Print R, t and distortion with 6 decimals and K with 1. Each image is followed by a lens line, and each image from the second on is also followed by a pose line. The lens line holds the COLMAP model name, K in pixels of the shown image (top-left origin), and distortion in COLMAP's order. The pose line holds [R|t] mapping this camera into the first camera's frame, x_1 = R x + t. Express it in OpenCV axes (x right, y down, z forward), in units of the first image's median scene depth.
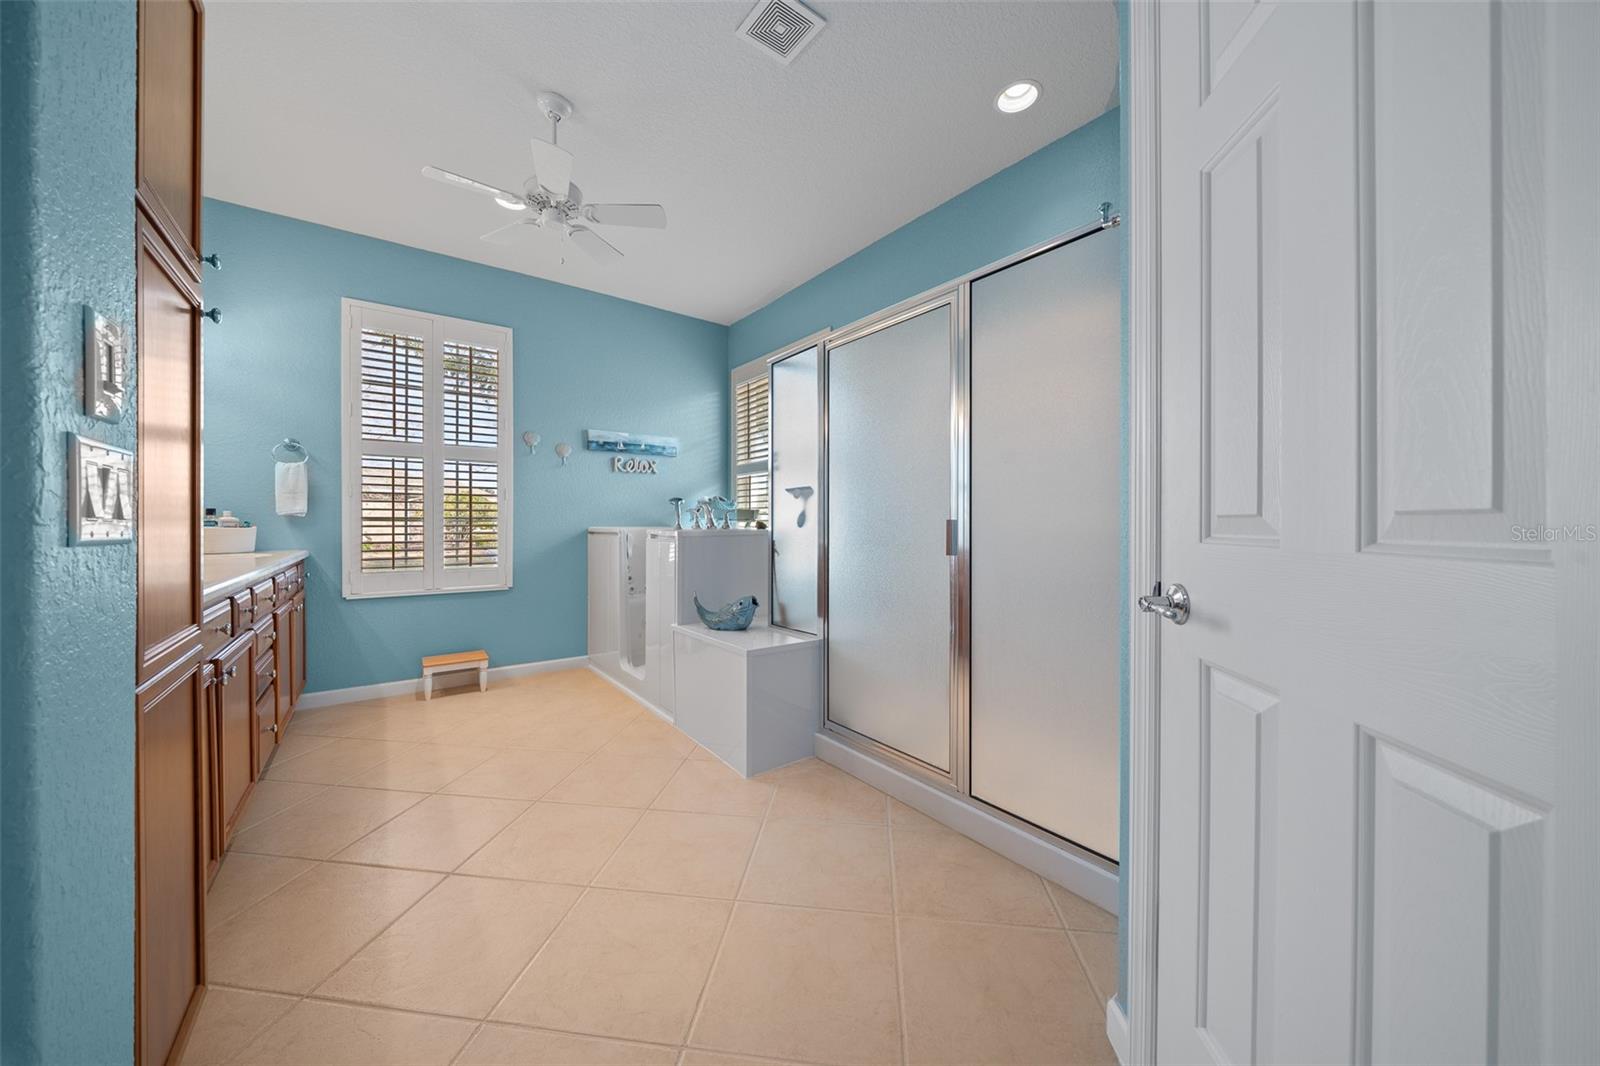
lens RADIAL K [[562.8, 0, 791.9], [0, 562.8, 532.1], [0, 0, 1]] dist [-0.006139, -0.000080]
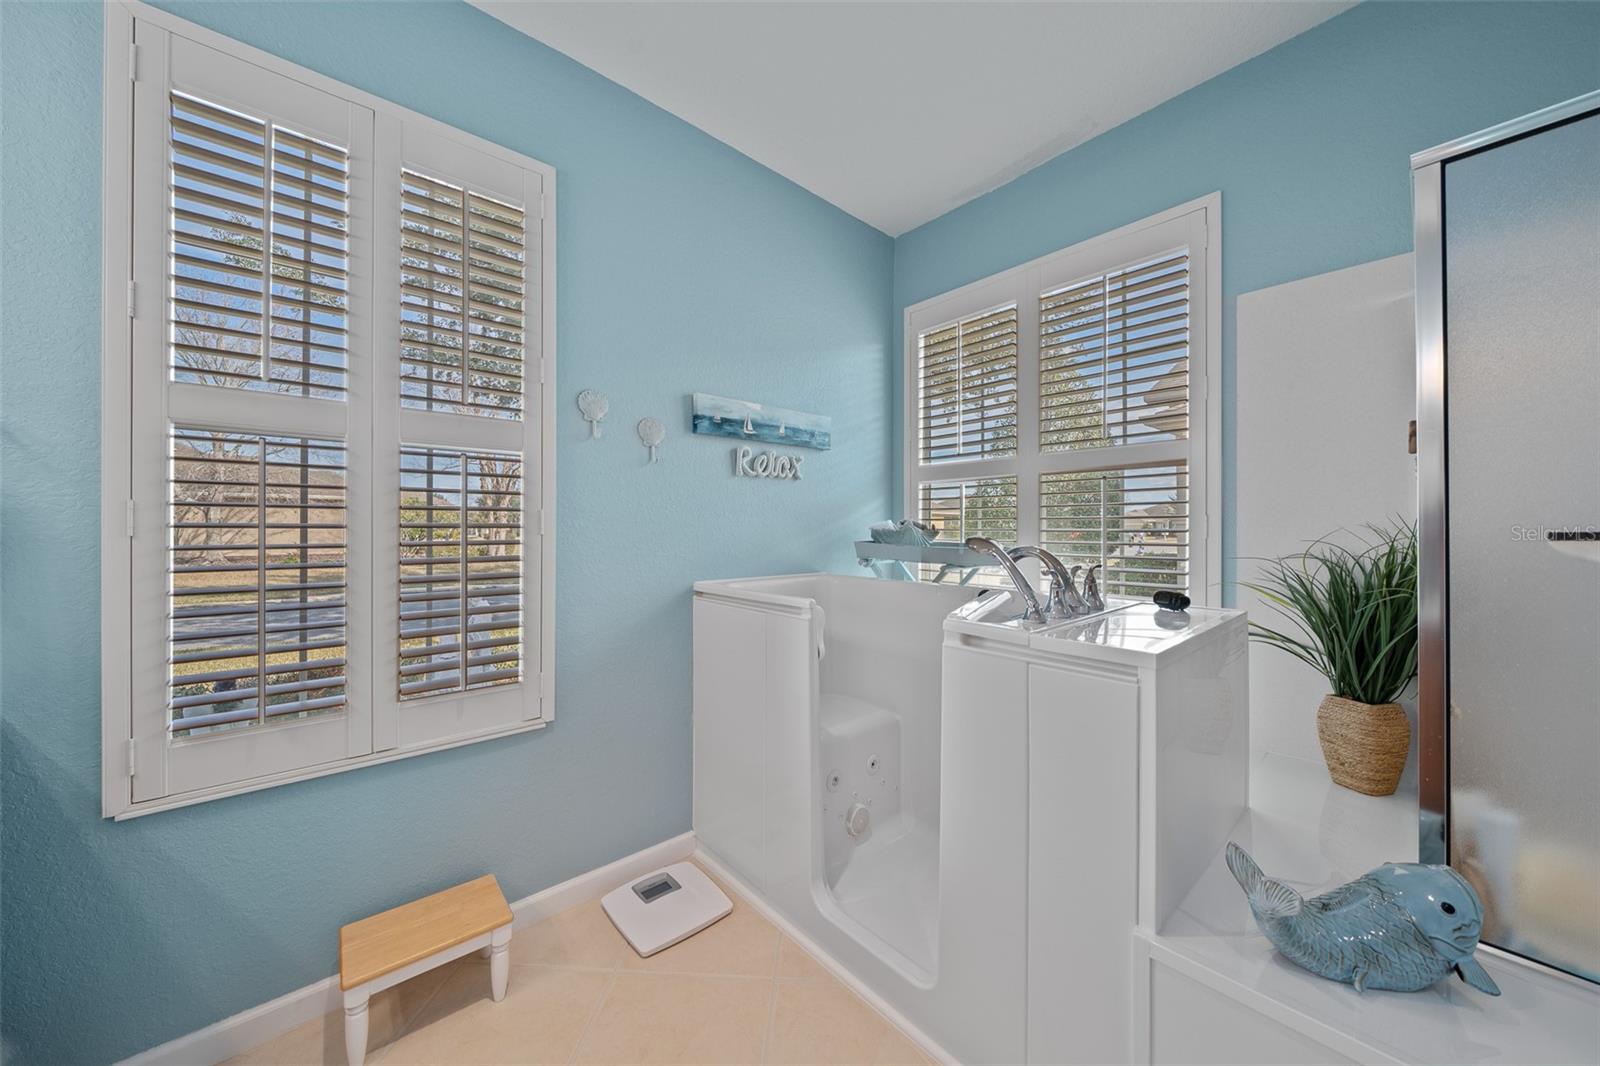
lens RADIAL K [[540.7, 0, 797.2], [0, 540.7, 533.8], [0, 0, 1]] dist [-0.007415, 0.000109]
pose [[0.994719, -0.002189, 0.102615, -0.320655], [0.002373, 0.999996, -0.001675, -0.053048], [-0.102611, 0.001910, 0.994720, 0.500586]]
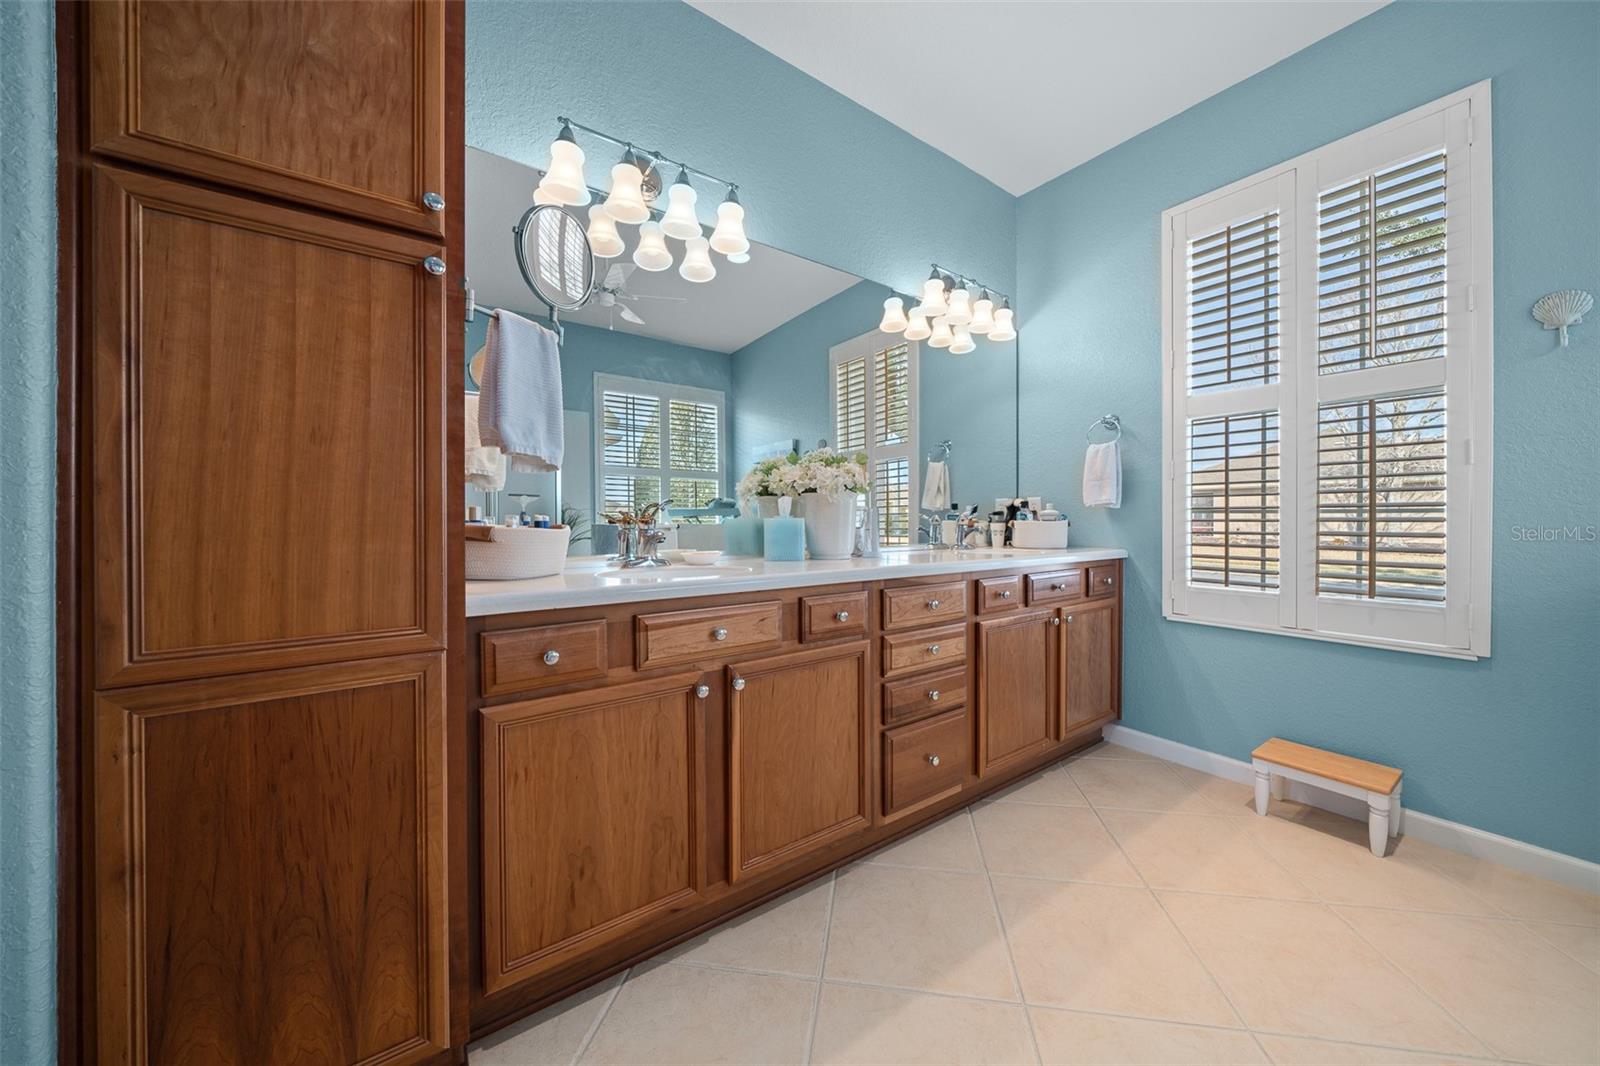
lens RADIAL K [[545.4, 0, 798.1], [0, 545.4, 519.9], [0, 0, 1]] dist [-0.008186, -0.000057]
pose [[-0.006737, 0.003062, -0.999973, -0.062337], [-0.014704, 0.999887, 0.003160, -0.004773], [0.999869, 0.014725, -0.006692, 0.423798]]
